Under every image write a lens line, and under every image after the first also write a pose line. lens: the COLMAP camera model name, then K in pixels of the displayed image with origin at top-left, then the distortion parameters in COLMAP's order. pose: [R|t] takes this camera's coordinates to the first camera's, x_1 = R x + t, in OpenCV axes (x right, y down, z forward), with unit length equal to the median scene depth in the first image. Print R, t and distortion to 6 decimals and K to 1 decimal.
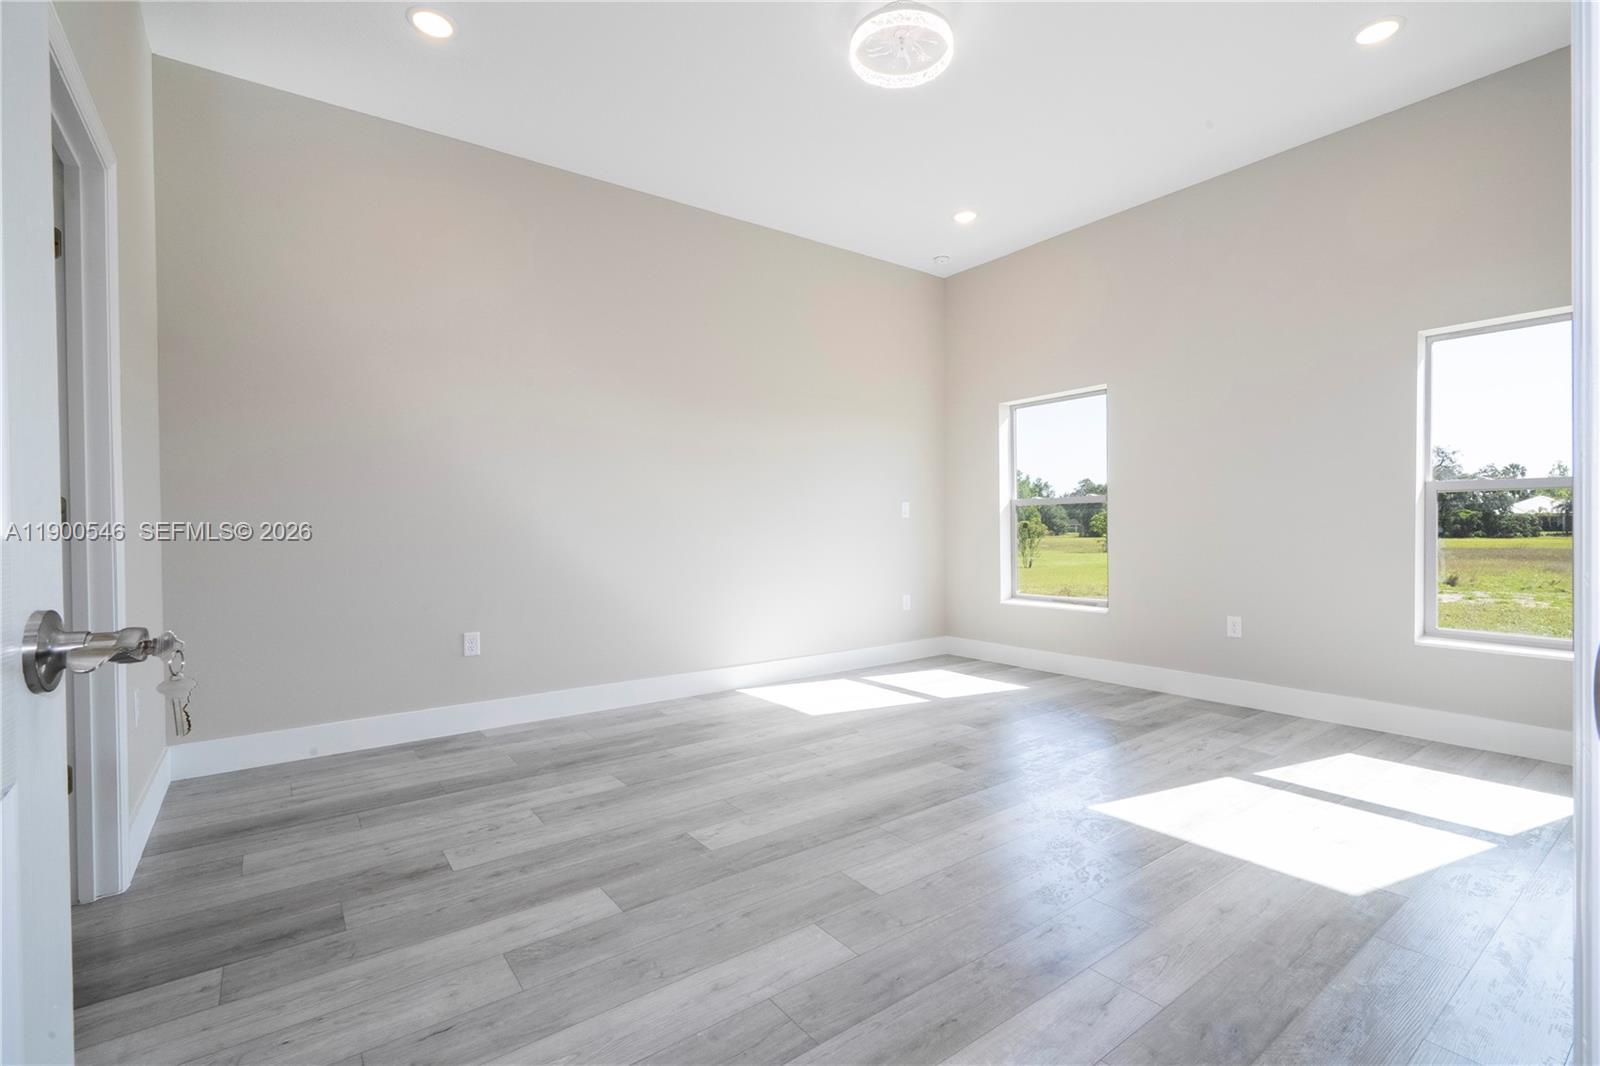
lens RADIAL K [[721.8, 0, 797.6], [0, 721.8, 534.9], [0, 0, 1]] dist [-0.003780, 0.001204]
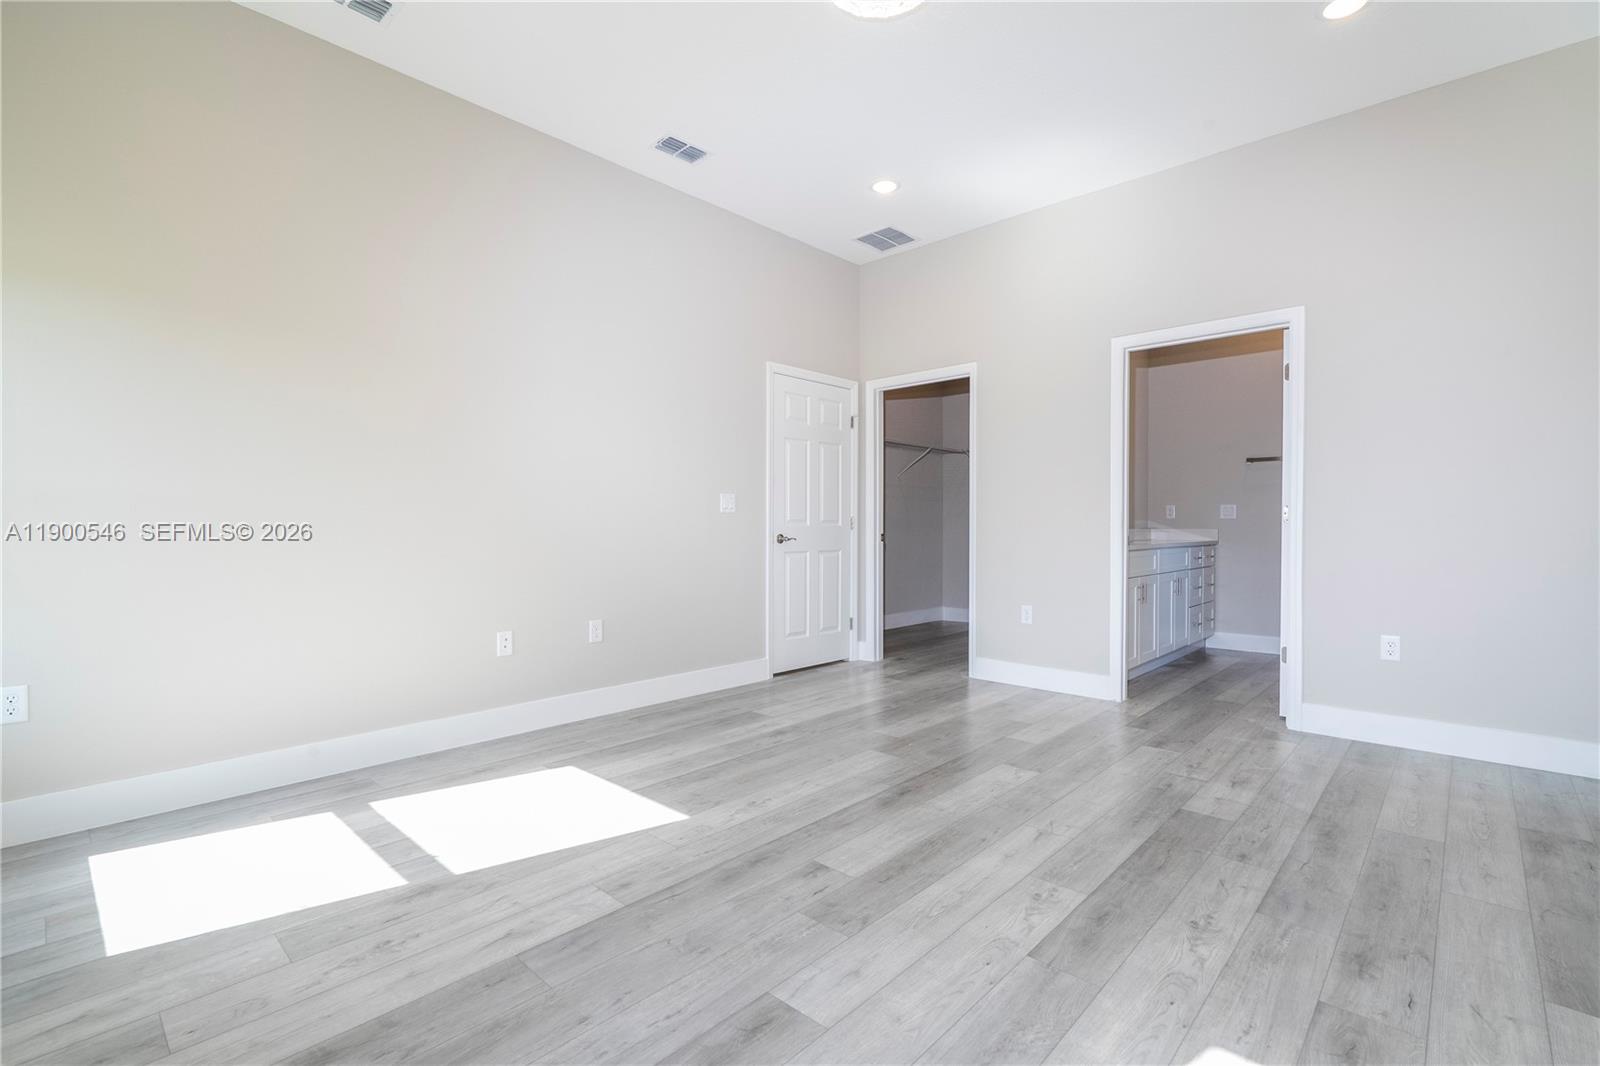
lens RADIAL K [[721.8, 0, 803.9], [0, 721.8, 525.1], [0, 0, 1]] dist [-0.003780, 0.001204]
pose [[-0.981668, 0.010430, -0.190312, 0.416252], [0.008322, 0.999895, 0.011870, -0.023031], [0.190416, 0.010068, -0.981652, 1.886888]]
